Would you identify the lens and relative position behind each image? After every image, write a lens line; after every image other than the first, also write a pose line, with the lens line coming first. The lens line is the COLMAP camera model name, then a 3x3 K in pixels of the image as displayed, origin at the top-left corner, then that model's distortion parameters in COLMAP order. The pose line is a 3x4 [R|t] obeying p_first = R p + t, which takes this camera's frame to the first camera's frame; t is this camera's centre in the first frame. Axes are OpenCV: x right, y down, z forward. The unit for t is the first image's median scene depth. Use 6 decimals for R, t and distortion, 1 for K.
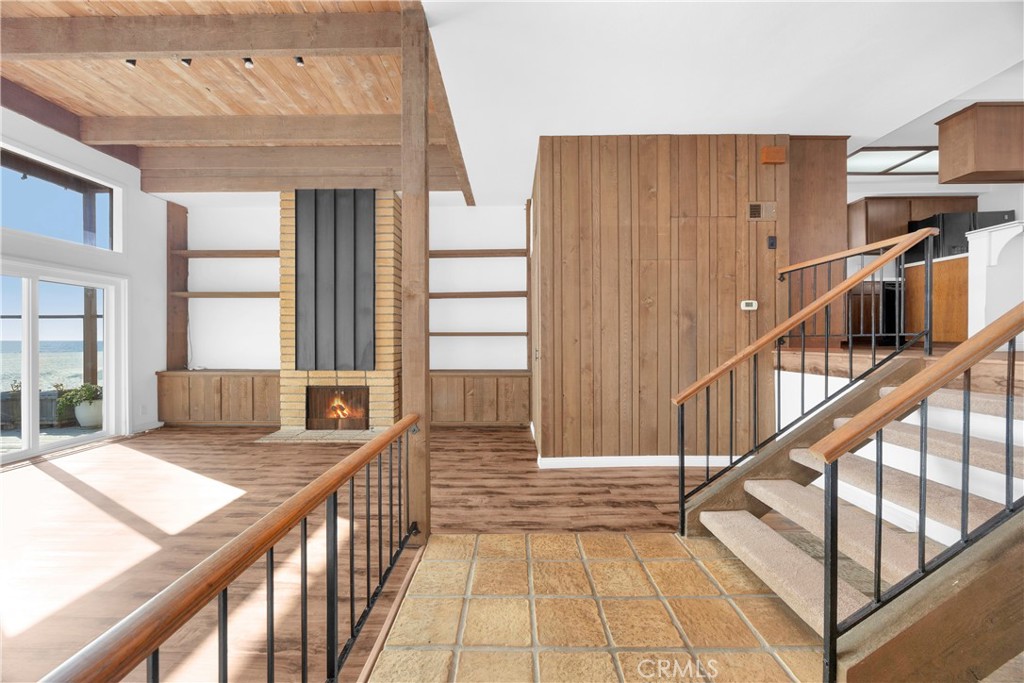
lens RADIAL K [[385.4, 0, 512.0], [0, 385.4, 341.5], [0, 0, 1]] dist [-0.005108, -0.000025]
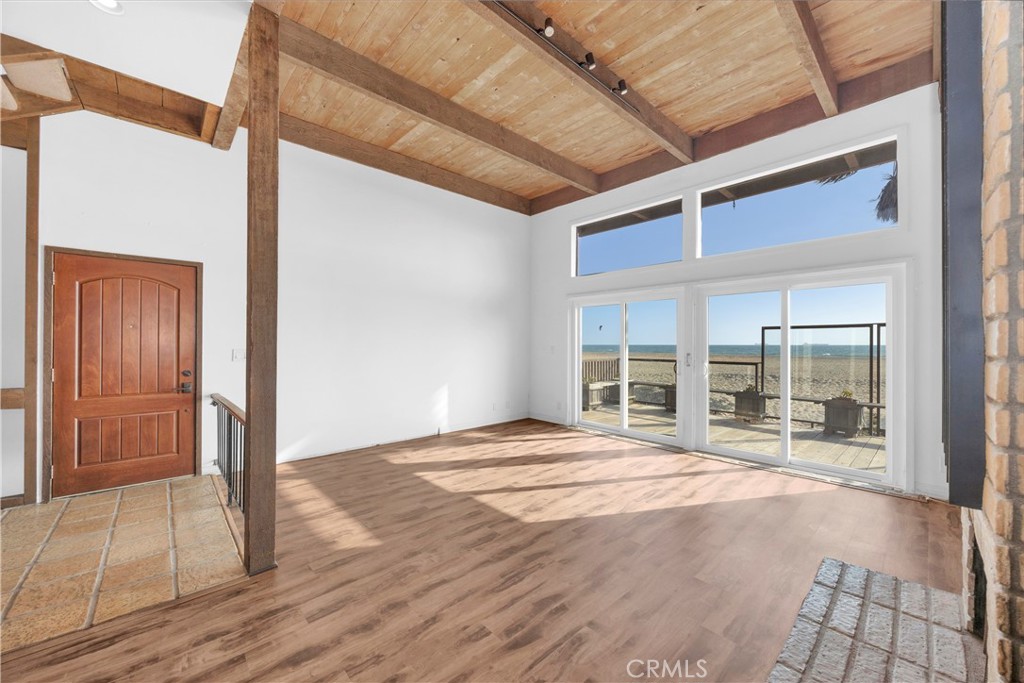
lens RADIAL K [[387.1, 0, 511.2], [0, 387.1, 344.0], [0, 0, 1]] dist [-0.002998, -0.000007]
pose [[-0.733523, 0.000013, -0.679664, -0.024650], [-0.001388, 0.999998, 0.001517, -0.016011], [0.679663, 0.002056, -0.733522, 0.988195]]
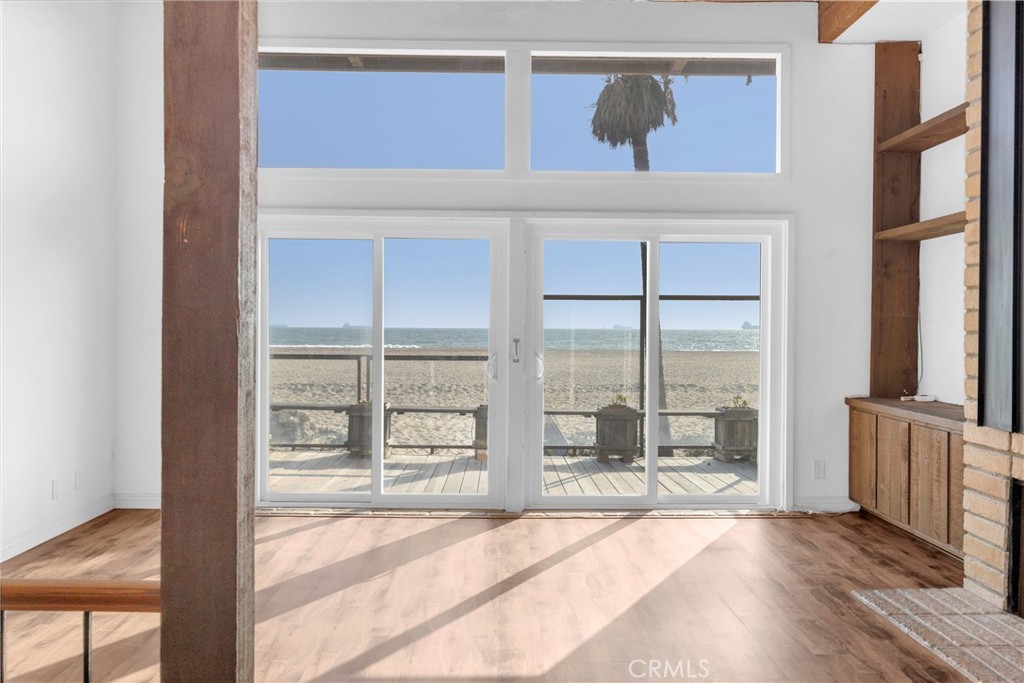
lens RADIAL K [[869.3, 0, 512.0], [0, 869.3, 341.5], [0, 0, 1]] dist [-0.001457, -0.002453]
pose [[0.021356, 0.016461, -0.999636, 0.196121], [-0.008510, 0.999831, 0.016283, -0.008696], [0.999736, 0.008159, 0.021492, 0.568754]]
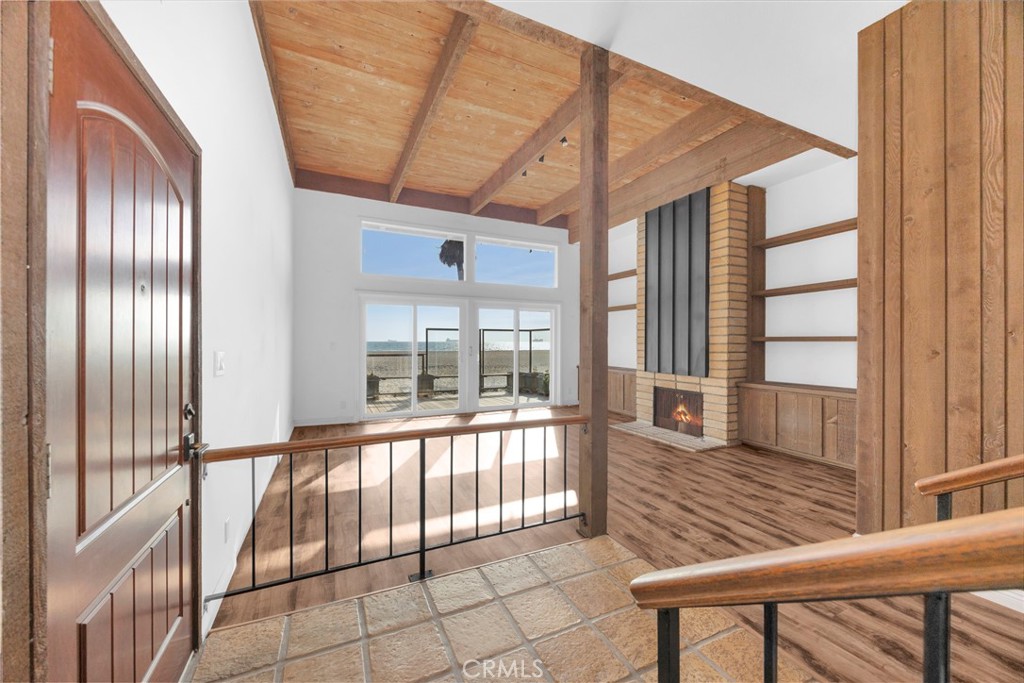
lens RADIAL K [[387.1, 0, 511.2], [0, 387.1, 344.0], [0, 0, 1]] dist [-0.002998, -0.000007]
pose [[0.433411, 0.007574, -0.901164, 0.297399], [-0.004140, 0.999971, 0.006413, -0.012098], [0.901187, 0.000952, 0.433430, 0.146989]]
